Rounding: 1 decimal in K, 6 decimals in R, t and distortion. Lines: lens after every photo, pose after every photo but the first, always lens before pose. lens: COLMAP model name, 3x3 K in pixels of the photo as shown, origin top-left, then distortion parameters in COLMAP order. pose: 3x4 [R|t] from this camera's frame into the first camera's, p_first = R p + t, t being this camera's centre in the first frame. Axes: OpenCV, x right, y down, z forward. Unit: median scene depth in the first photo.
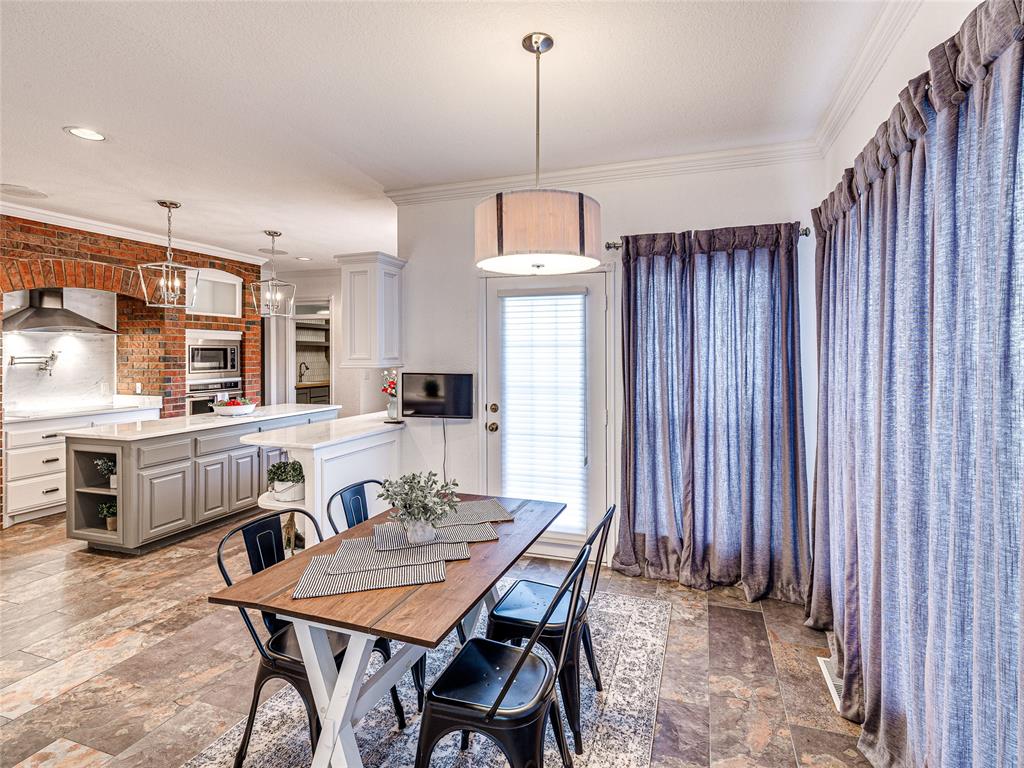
lens RADIAL K [[512.7, 0, 540.0], [0, 512.7, 354.0], [0, 0, 1]] dist [-0.001243, 0.000853]
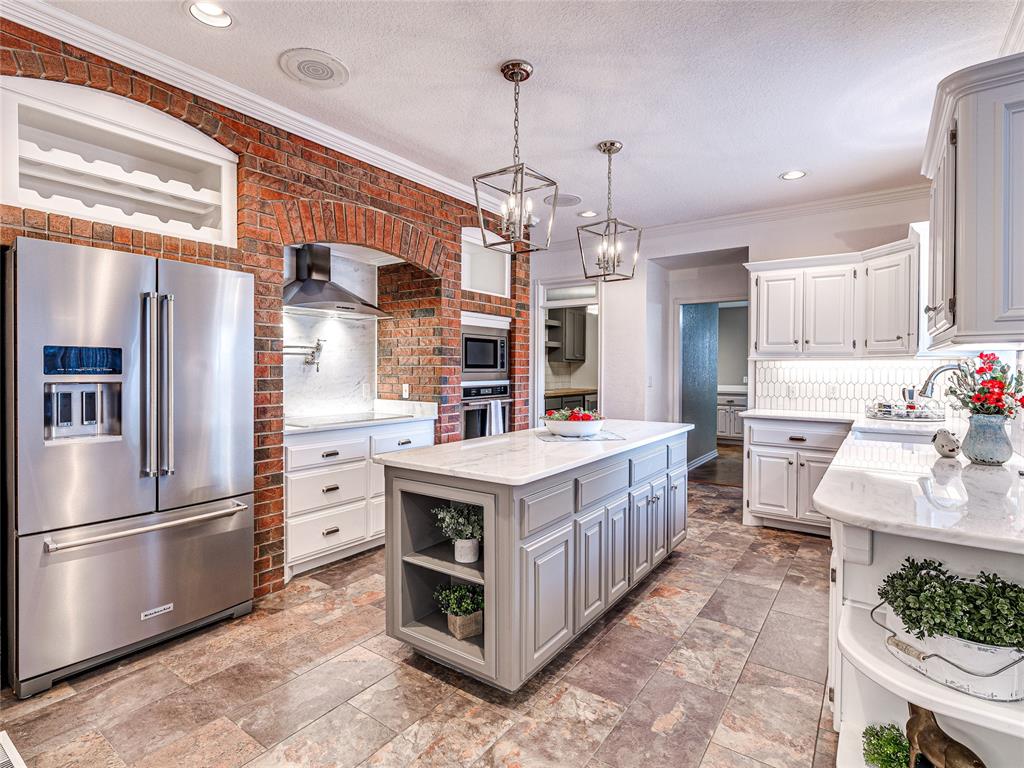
lens RADIAL K [[524.1, 0, 488.6], [0, 524.1, 376.0], [0, 0, 1]] dist [-0.004887, -0.000382]
pose [[0.944996, 0.007311, -0.326999, -0.427970], [-0.003012, 0.999902, 0.013650, 0.034562], [0.327067, -0.011914, 0.944926, 0.326018]]
